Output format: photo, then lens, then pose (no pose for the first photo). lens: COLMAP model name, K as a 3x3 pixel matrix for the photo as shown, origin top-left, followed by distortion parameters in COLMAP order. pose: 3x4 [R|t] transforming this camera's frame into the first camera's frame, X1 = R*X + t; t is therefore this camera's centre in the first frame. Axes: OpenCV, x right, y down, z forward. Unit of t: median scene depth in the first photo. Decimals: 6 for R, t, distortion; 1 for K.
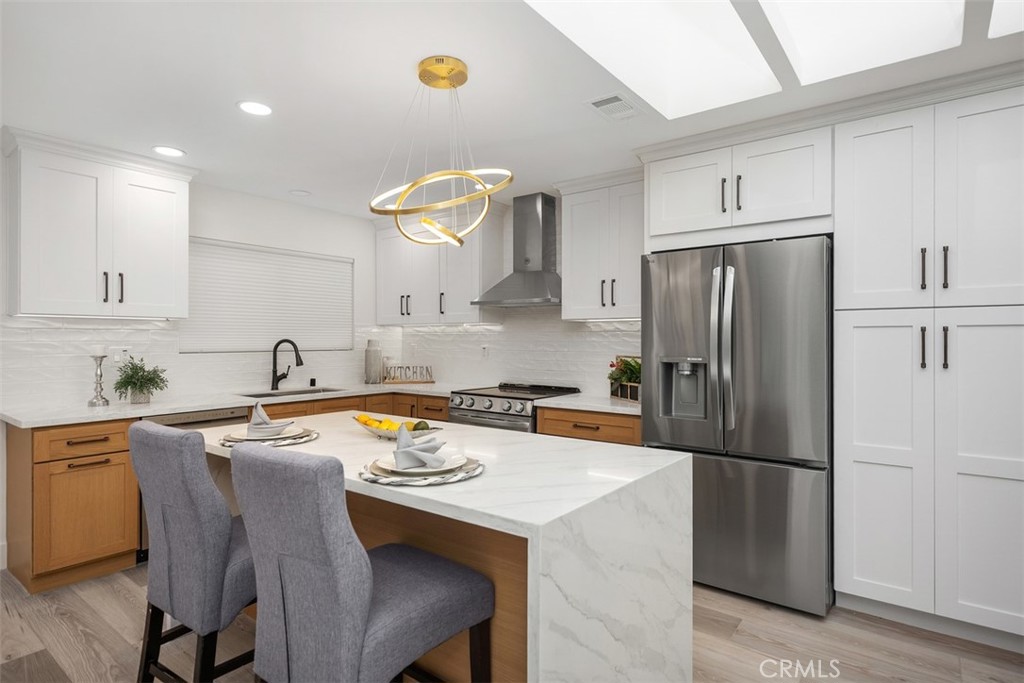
lens RADIAL K [[542.9, 0, 509.1], [0, 542.9, 339.0], [0, 0, 1]] dist [0.003991, -0.001496]
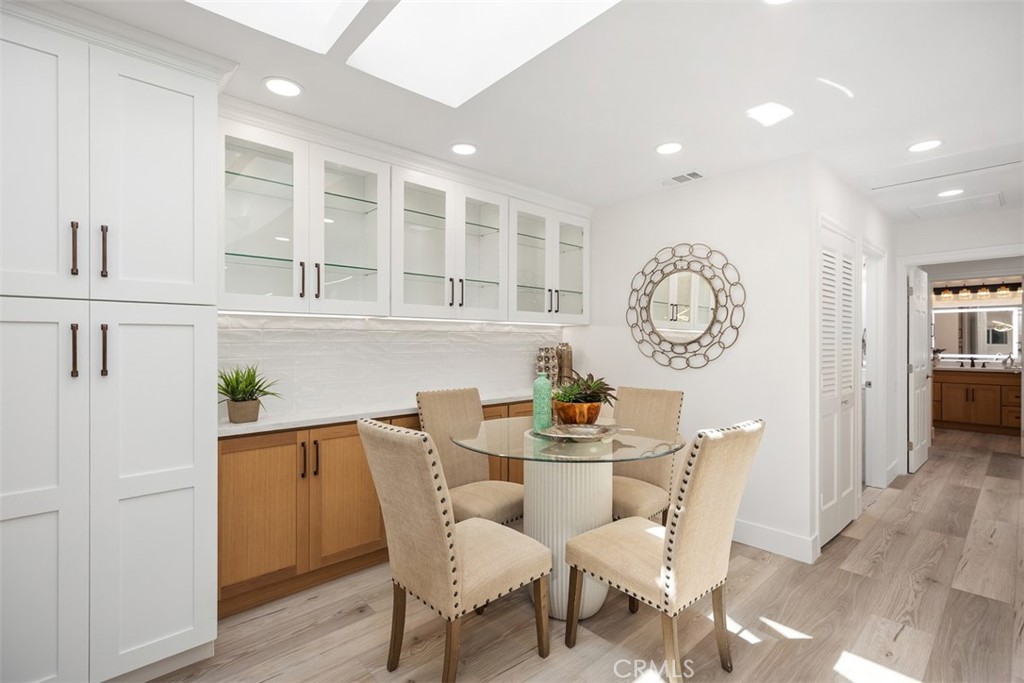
lens RADIAL K [[468.1, 0, 513.3], [0, 468.1, 341.4], [0, 0, 1]] dist [0.006432, 0.000097]
pose [[0.175307, 0.000446, 0.984514, 0.197821], [-0.000576, 1.000000, -0.000350, 0.002210], [-0.984514, -0.000505, 0.175308, 0.249951]]
